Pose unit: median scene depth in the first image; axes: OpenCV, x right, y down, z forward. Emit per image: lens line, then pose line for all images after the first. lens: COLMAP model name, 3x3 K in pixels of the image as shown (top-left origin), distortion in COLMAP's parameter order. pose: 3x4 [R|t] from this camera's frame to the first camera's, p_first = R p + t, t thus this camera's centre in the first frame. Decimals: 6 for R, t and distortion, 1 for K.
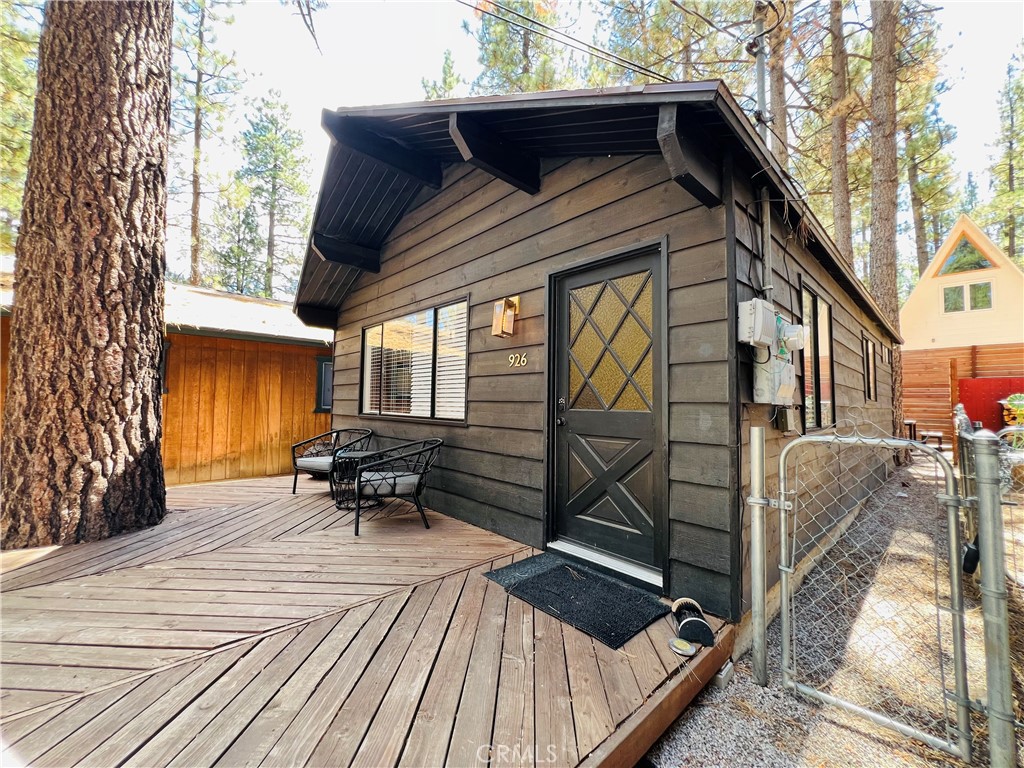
lens RADIAL K [[410.4, 0, 512.0], [0, 410.4, 384.0], [0, 0, 1]] dist [-0.000552, -0.000572]
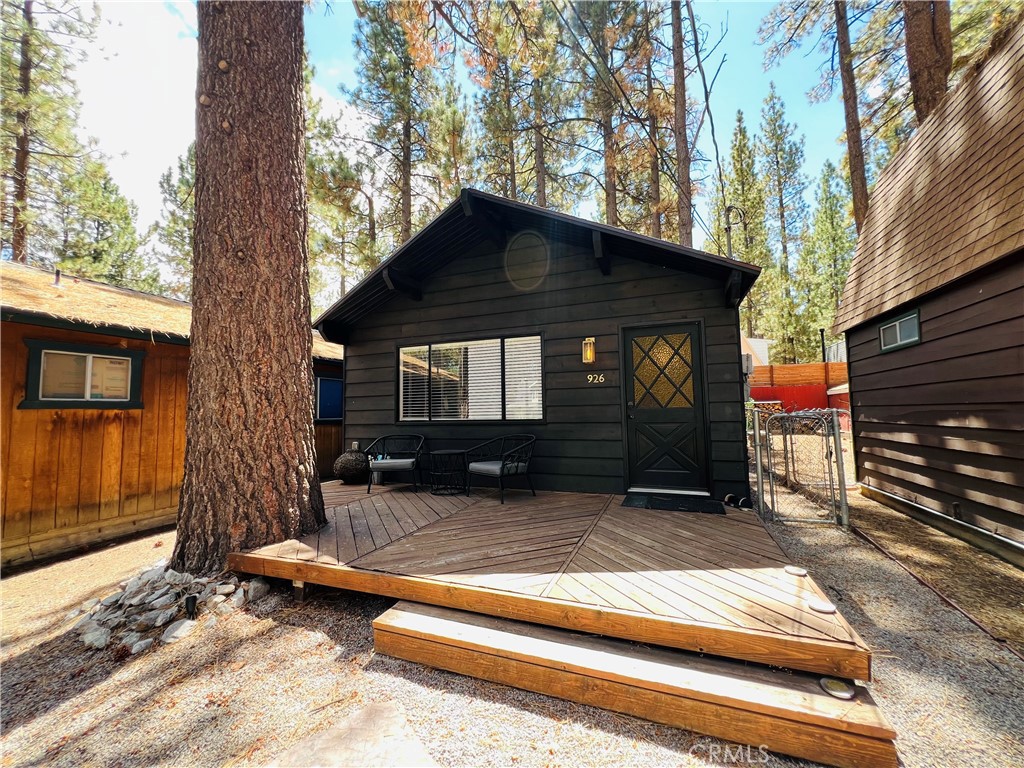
lens RADIAL K [[410.4, 0, 512.0], [0, 410.4, 384.0], [0, 0, 1]] dist [-0.000552, -0.000572]
pose [[0.901490, 0.002068, 0.432794, -0.838405], [0.009119, 0.999676, -0.023771, -0.002830], [-0.432703, 0.025377, 0.901179, -0.240649]]
